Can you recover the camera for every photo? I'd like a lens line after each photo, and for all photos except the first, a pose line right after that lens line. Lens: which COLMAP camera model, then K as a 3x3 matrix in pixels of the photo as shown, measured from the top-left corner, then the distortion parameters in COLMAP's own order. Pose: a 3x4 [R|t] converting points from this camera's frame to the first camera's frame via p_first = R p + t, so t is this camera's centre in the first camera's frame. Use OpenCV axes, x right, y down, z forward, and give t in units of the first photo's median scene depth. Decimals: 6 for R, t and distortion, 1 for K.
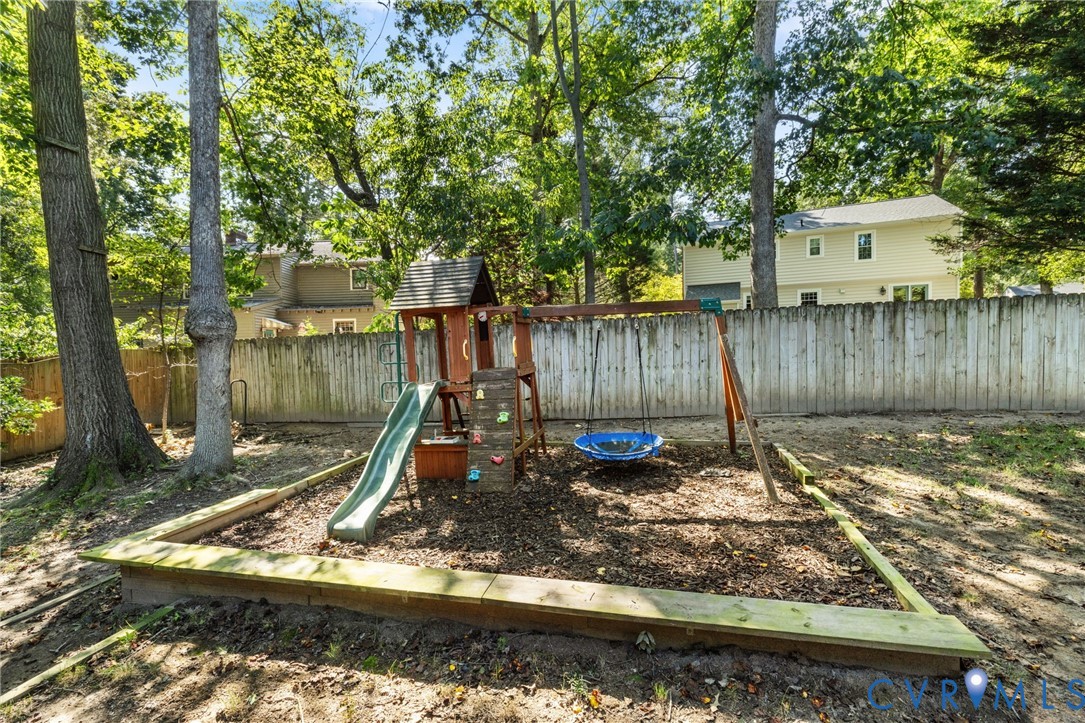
lens RADIAL K [[485.9, 0, 529.4], [0, 485.9, 343.4], [0, 0, 1]] dist [0.002229, 0.000571]
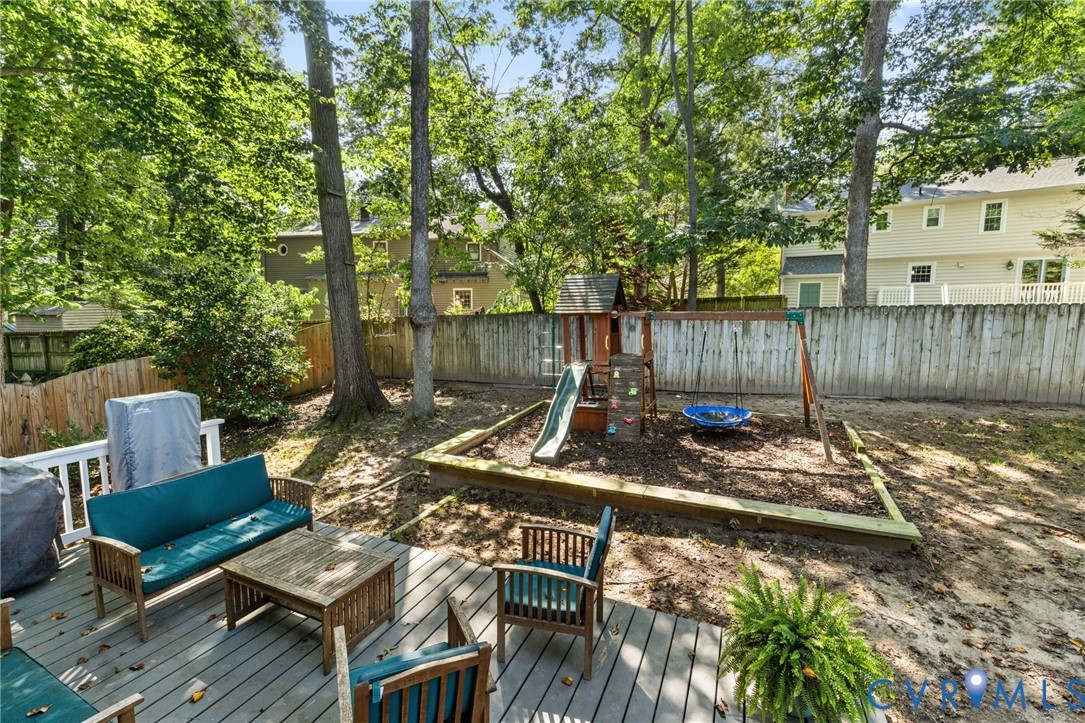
lens RADIAL K [[478.5, 0, 533.9], [0, 478.5, 342.6], [0, 0, 1]] dist [-0.000773, 0.000073]
pose [[0.985776, 0.037845, -0.163746, -0.128096], [-0.024140, 0.996098, 0.084893, -0.114176], [0.166319, -0.079733, 0.982843, -0.461575]]
